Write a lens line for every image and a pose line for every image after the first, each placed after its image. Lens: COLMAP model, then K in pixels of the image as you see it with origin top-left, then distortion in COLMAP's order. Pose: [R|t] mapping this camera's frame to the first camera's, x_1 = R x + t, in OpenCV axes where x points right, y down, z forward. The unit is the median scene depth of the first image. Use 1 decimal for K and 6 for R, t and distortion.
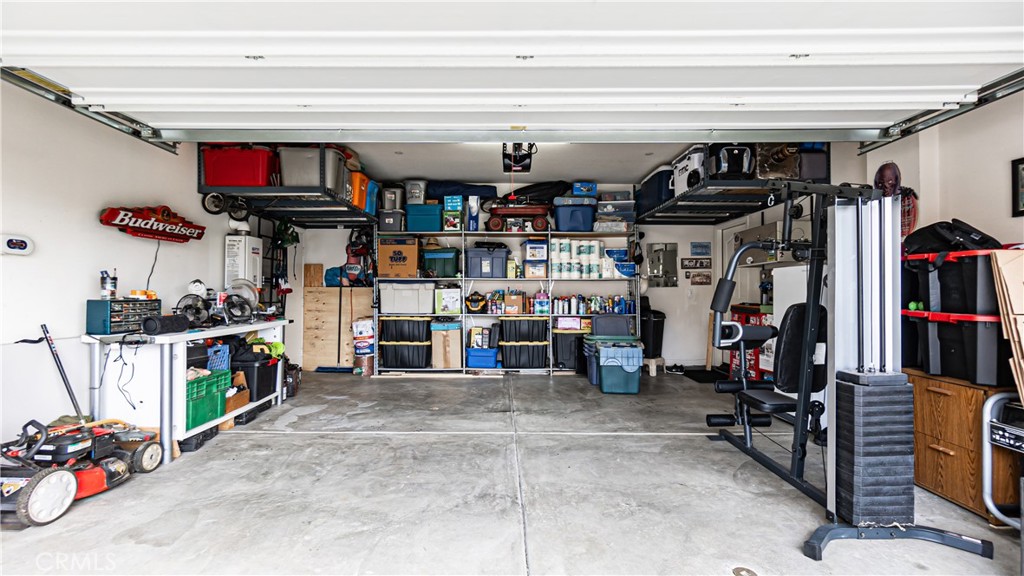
lens RADIAL K [[461.6, 0, 506.1], [0, 461.6, 290.4], [0, 0, 1]] dist [0.002776, 0.000040]
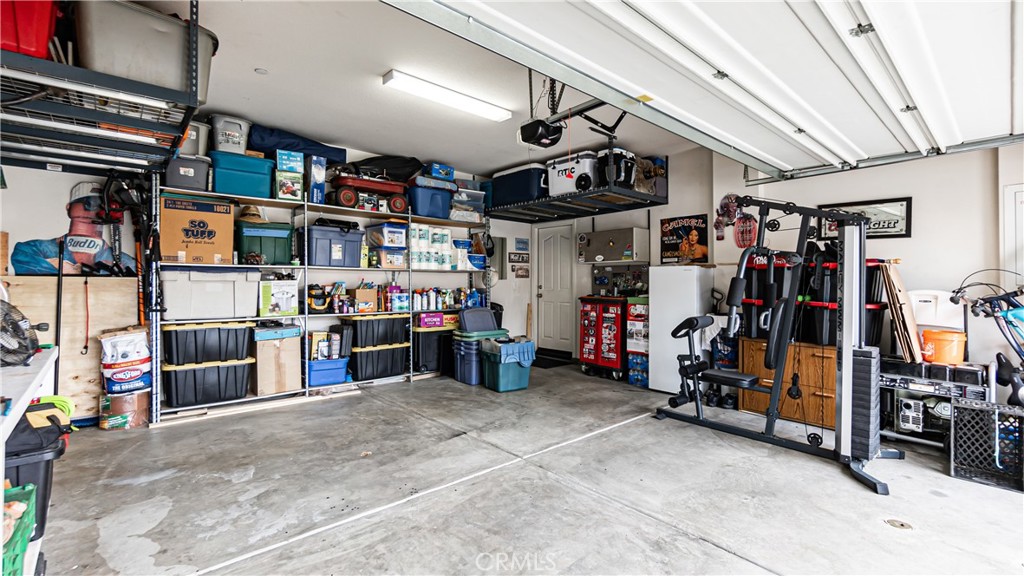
lens RADIAL K [[450.1, 0, 510.5], [0, 450.1, 278.9], [0, 0, 1]] dist [-0.002232, -0.000054]
pose [[0.746166, 0.007003, 0.665723, -0.325013], [-0.007893, 0.999967, -0.001673, -0.007633], [-0.665713, -0.004006, 0.746197, 0.249376]]
